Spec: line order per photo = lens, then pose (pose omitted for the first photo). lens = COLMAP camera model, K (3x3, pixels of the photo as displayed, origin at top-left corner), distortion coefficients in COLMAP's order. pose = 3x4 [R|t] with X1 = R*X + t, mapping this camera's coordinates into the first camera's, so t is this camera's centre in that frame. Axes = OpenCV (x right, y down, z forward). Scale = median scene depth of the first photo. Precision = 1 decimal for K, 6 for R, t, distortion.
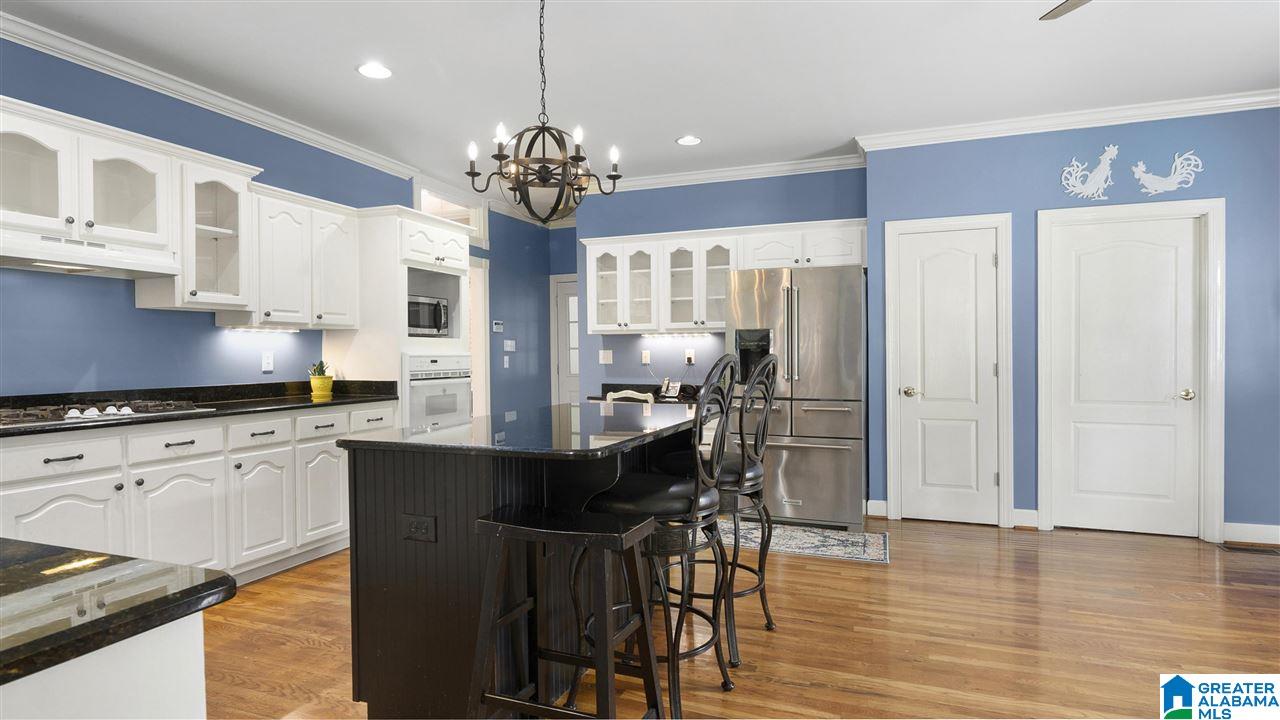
lens RADIAL K [[685.5, 0, 642.2], [0, 685.5, 352.9], [0, 0, 1]] dist [0.022649, 0.002445]
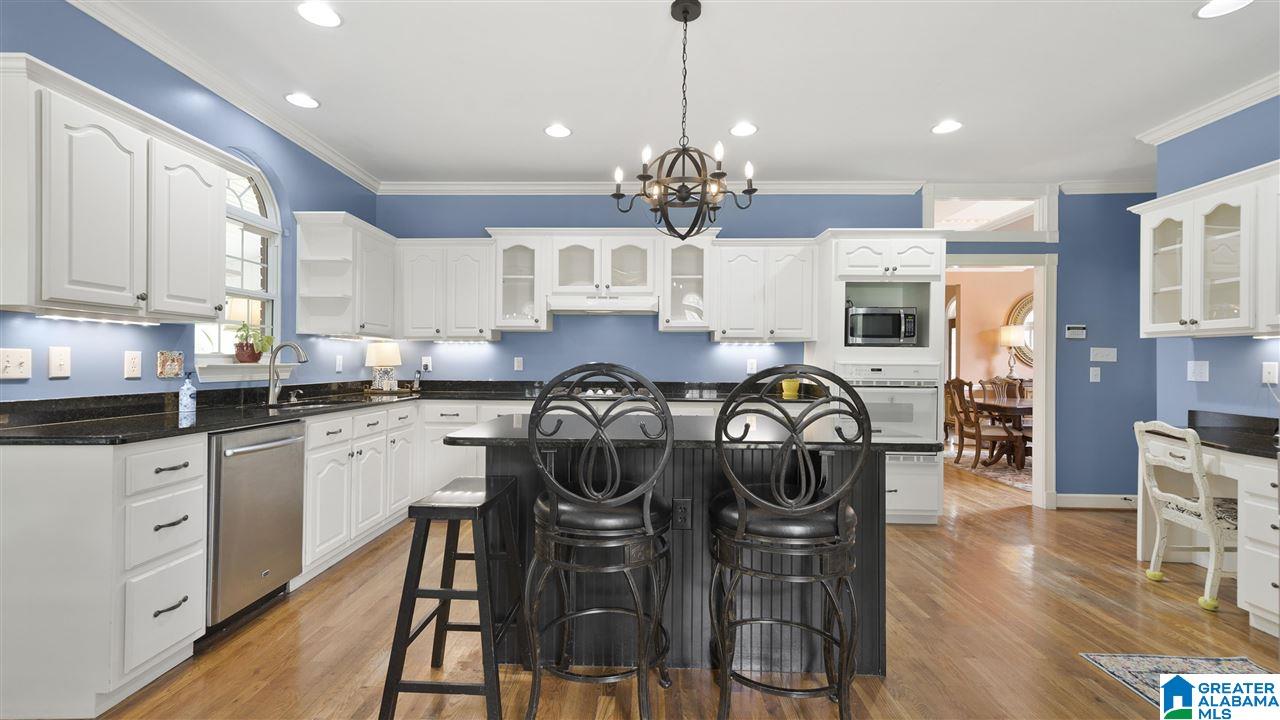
lens RADIAL K [[549.2, 0, 639.7], [0, 549.2, 356.6], [0, 0, 1]] dist [0.009545, 0.000215]
pose [[0.331785, 0.001389, -0.943354, 0.399304], [-0.009722, 0.999951, -0.001947, -0.002896], [0.943305, 0.009818, 0.331783, 0.438902]]
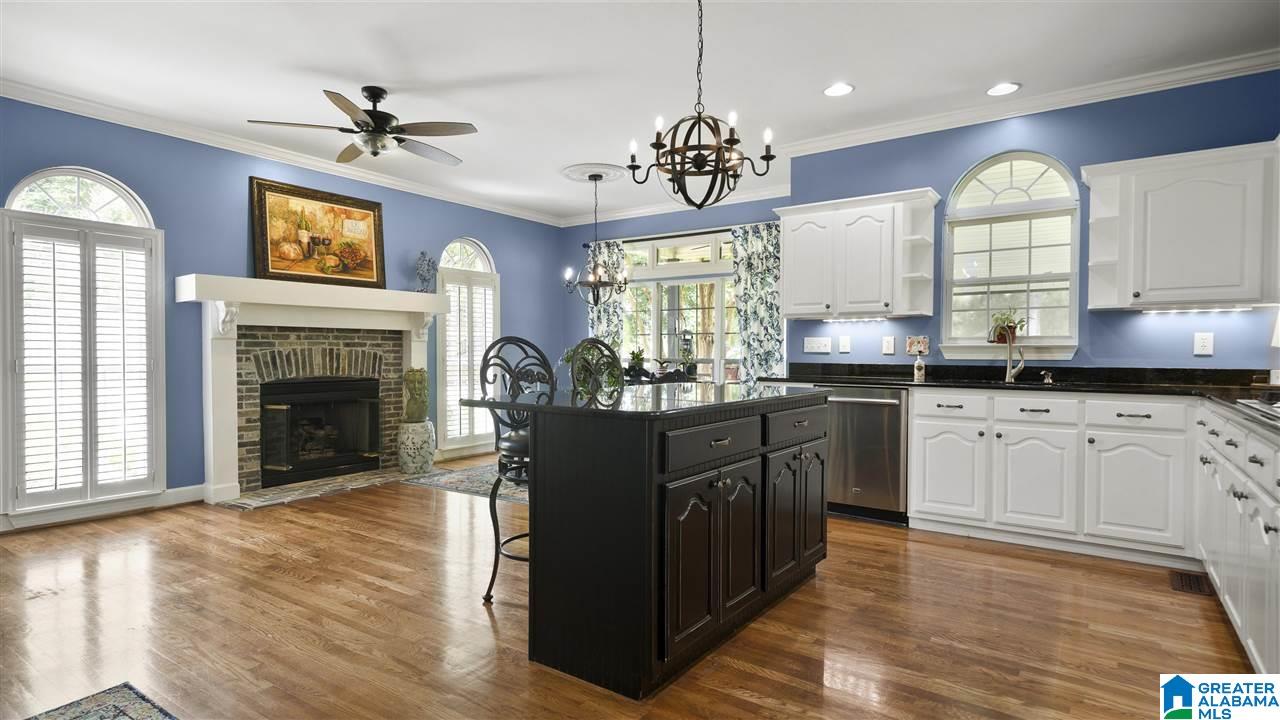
lens RADIAL K [[685.5, 0, 632.4], [0, 685.5, 354.1], [0, 0, 1]] dist [0.022649, 0.002445]
pose [[-0.962210, 0.006895, 0.272221, -0.223140], [0.006937, 0.999976, -0.000809, 0.021214], [-0.272220, 0.001110, -0.962234, 1.320054]]
